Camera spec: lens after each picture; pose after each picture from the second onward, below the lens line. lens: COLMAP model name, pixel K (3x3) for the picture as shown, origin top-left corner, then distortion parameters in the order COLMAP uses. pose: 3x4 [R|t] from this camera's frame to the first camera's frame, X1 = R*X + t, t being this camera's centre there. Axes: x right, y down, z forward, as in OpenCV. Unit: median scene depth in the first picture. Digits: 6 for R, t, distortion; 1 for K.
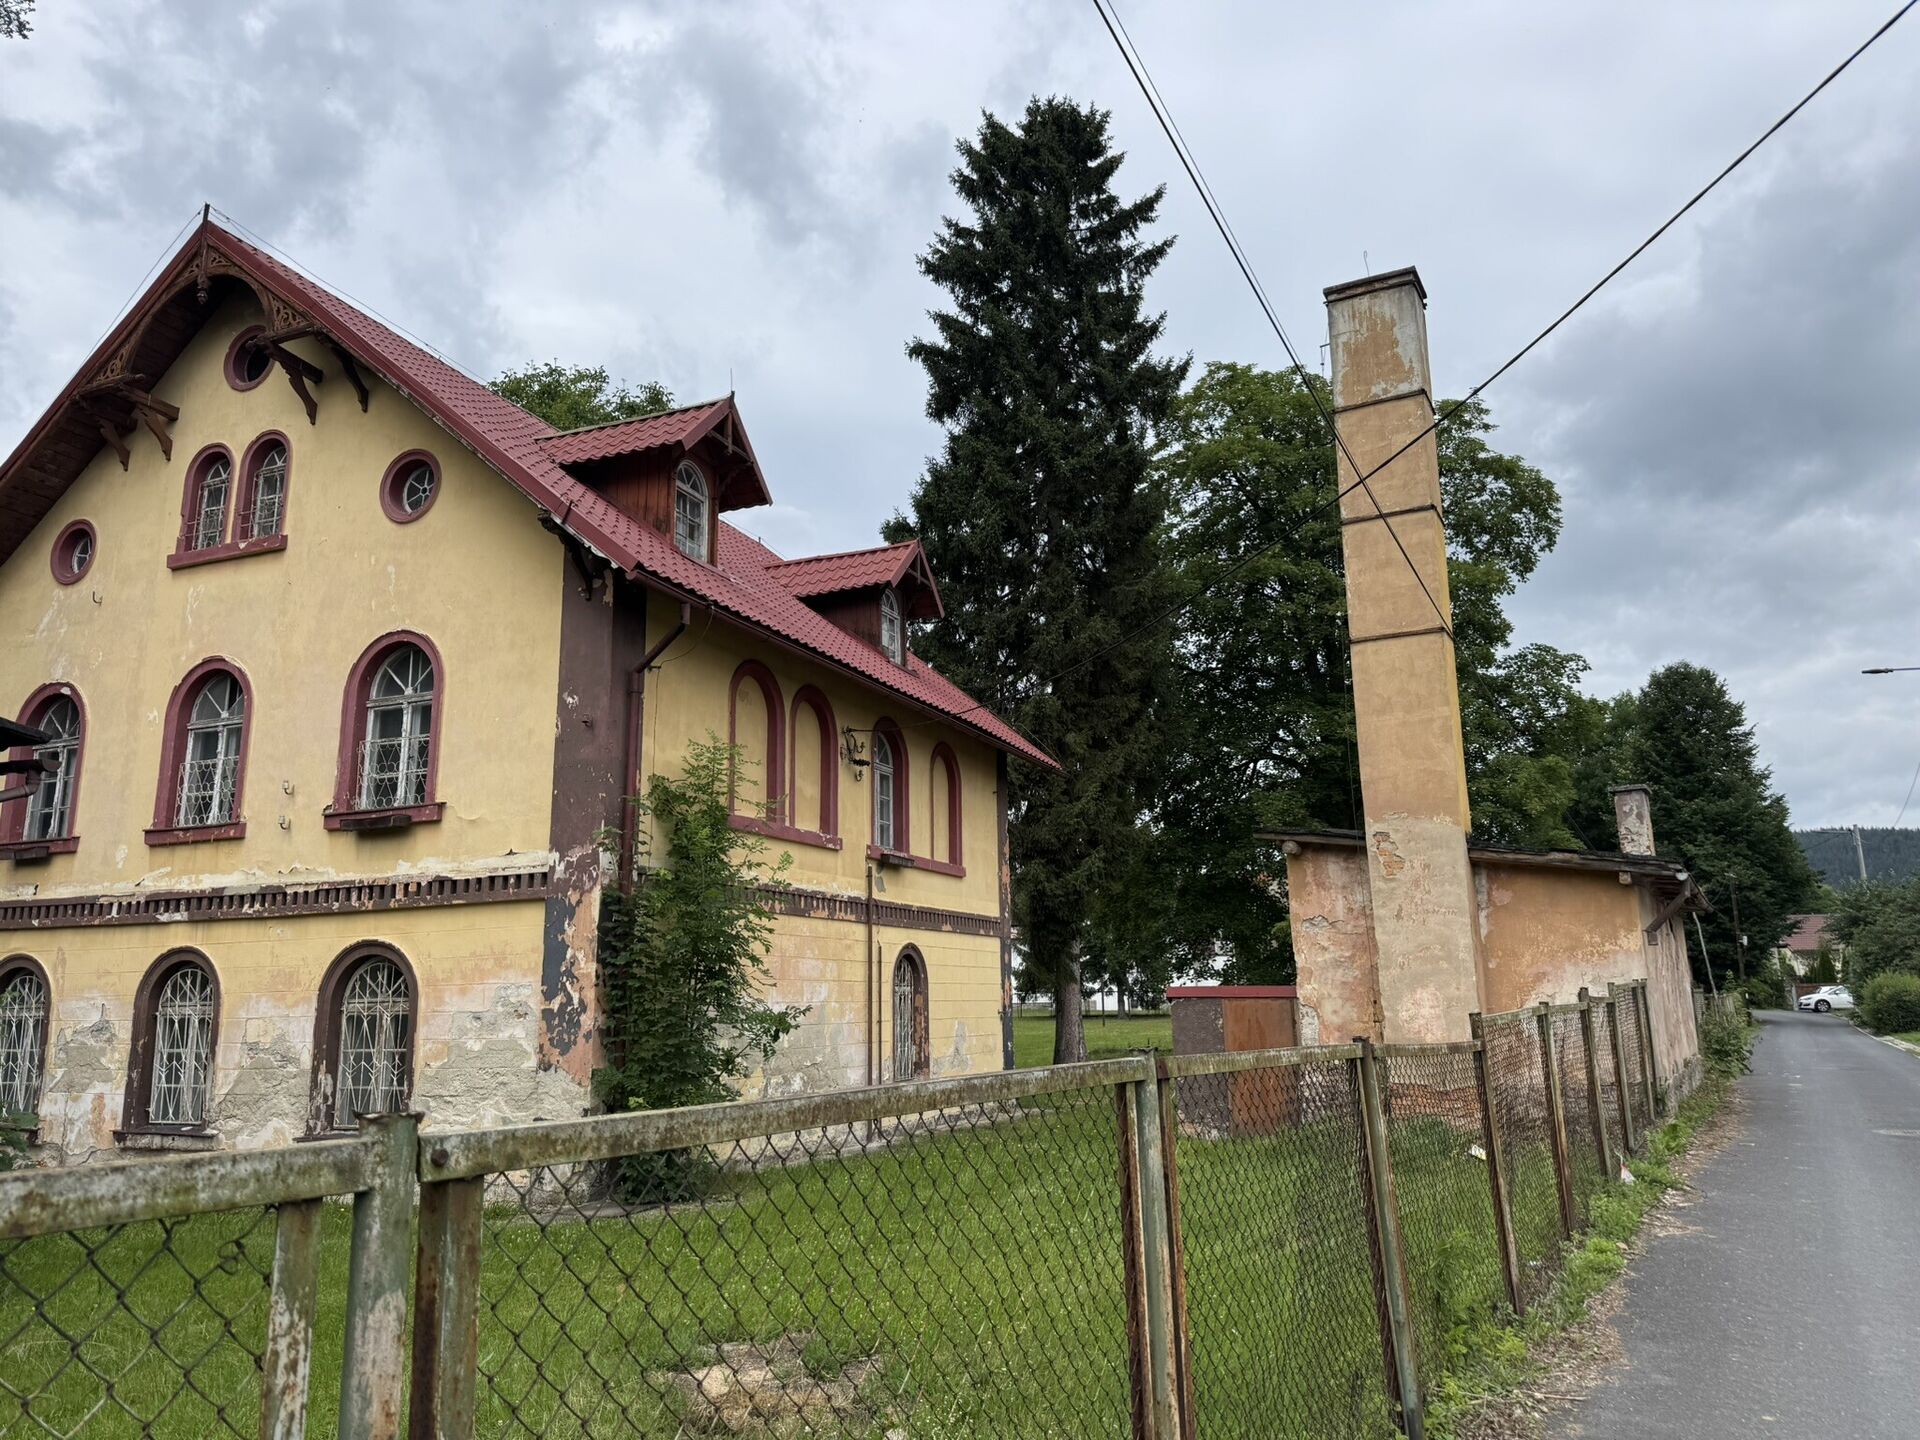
lens RADIAL K [[1360.5, 0, 960.0], [0, 1360.5, 720.0], [0, 0, 1]] dist [0.002471, 0.001241]
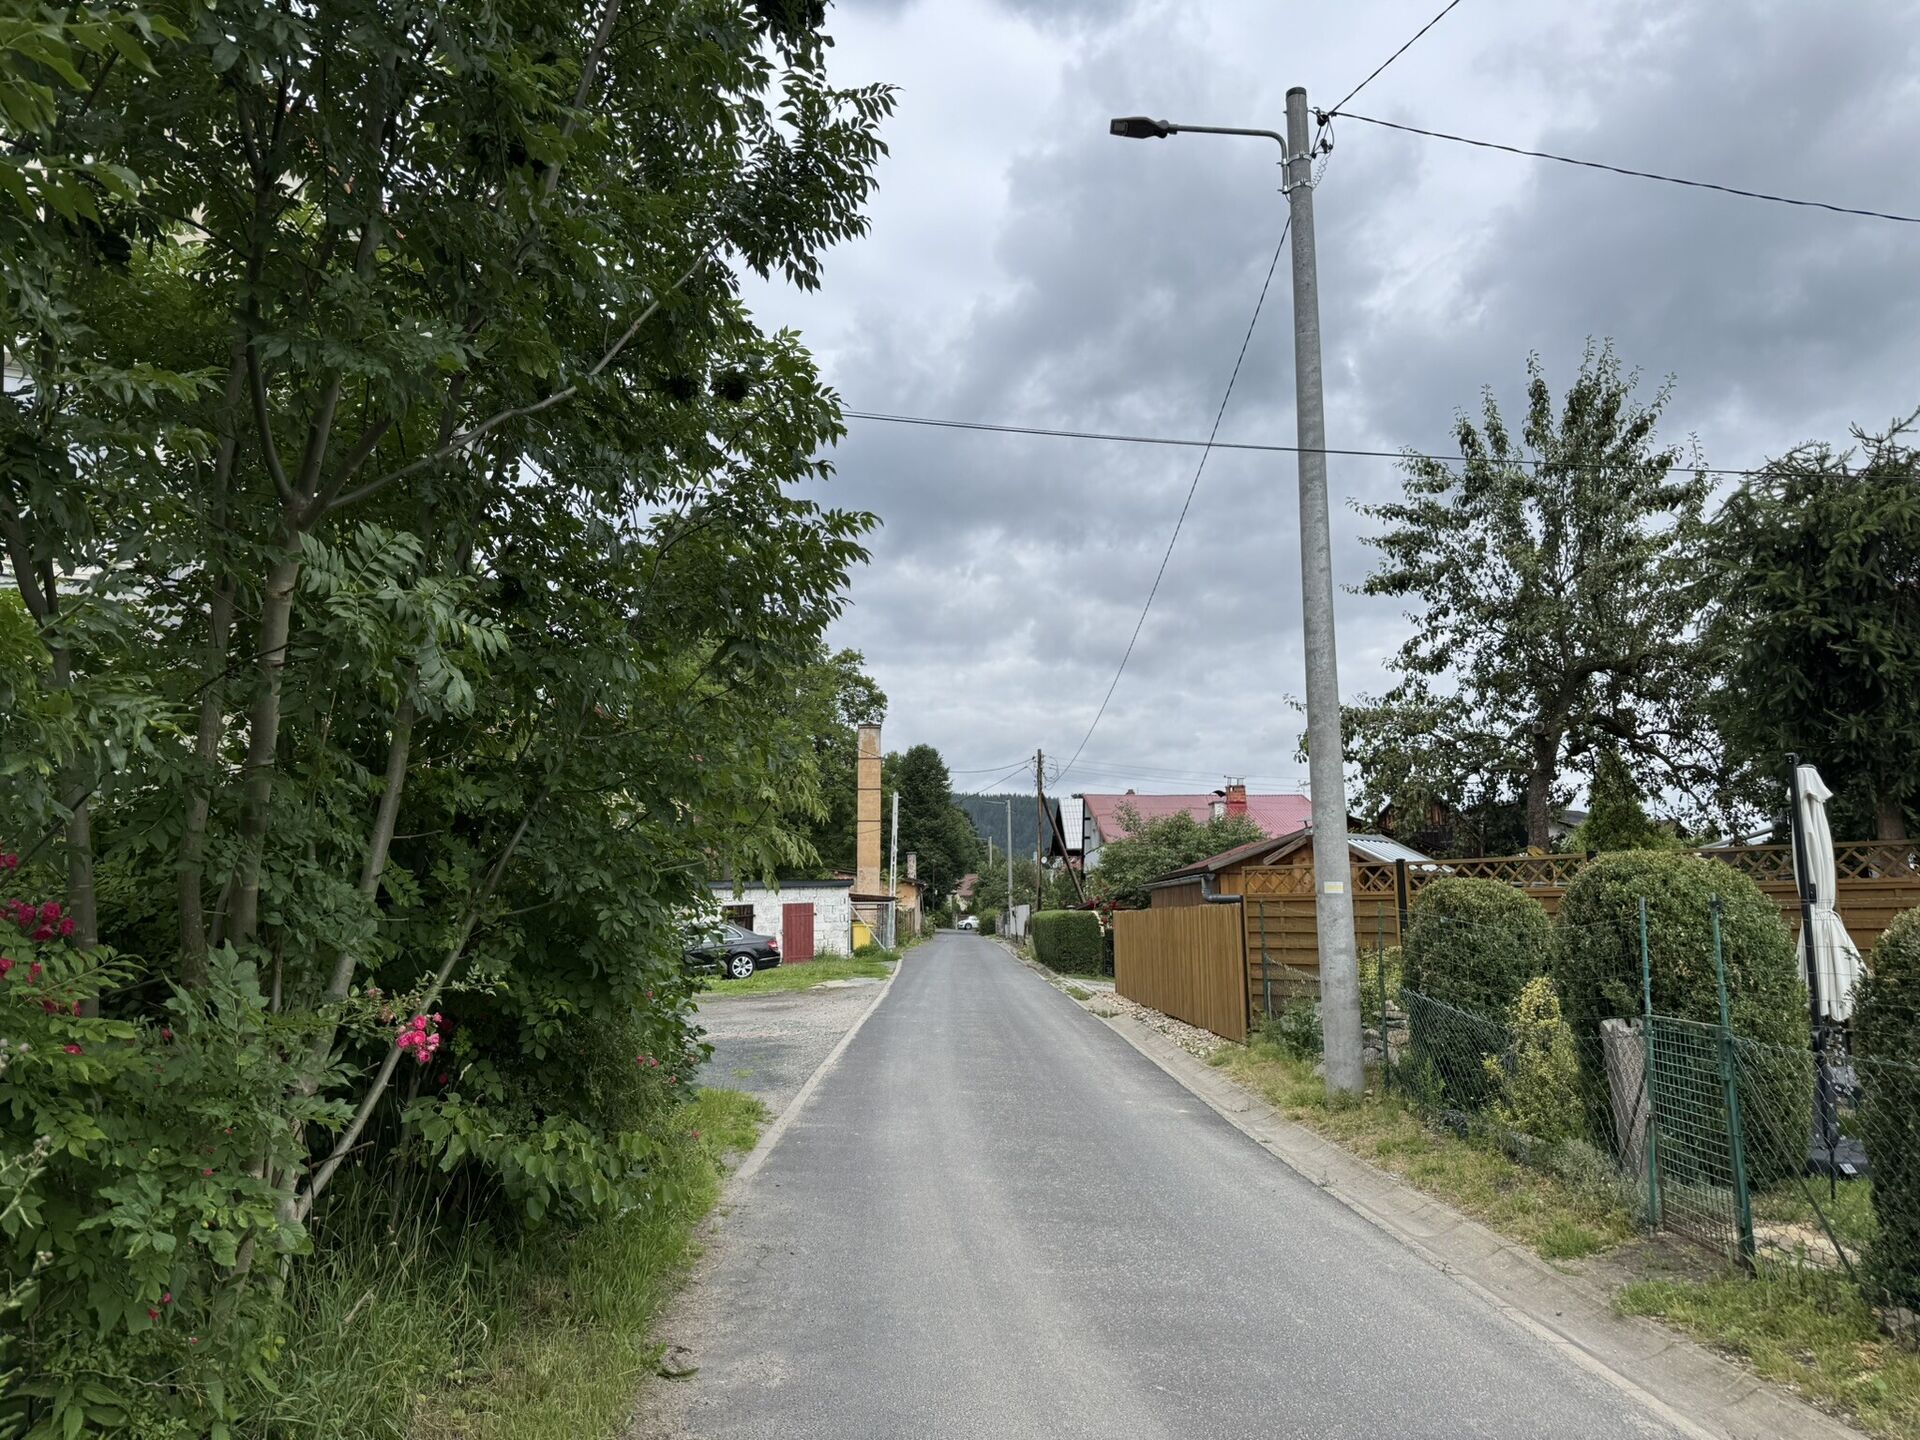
lens RADIAL K [[1360.5, 0, 960.0], [0, 1360.5, 720.0], [0, 0, 1]] dist [0.002471, 0.001241]
pose [[0.860336, 0.086134, 0.502397, -0.379546], [-0.110576, 0.993686, 0.018992, -0.118195], [-0.497589, -0.071893, 0.864428, -0.657518]]
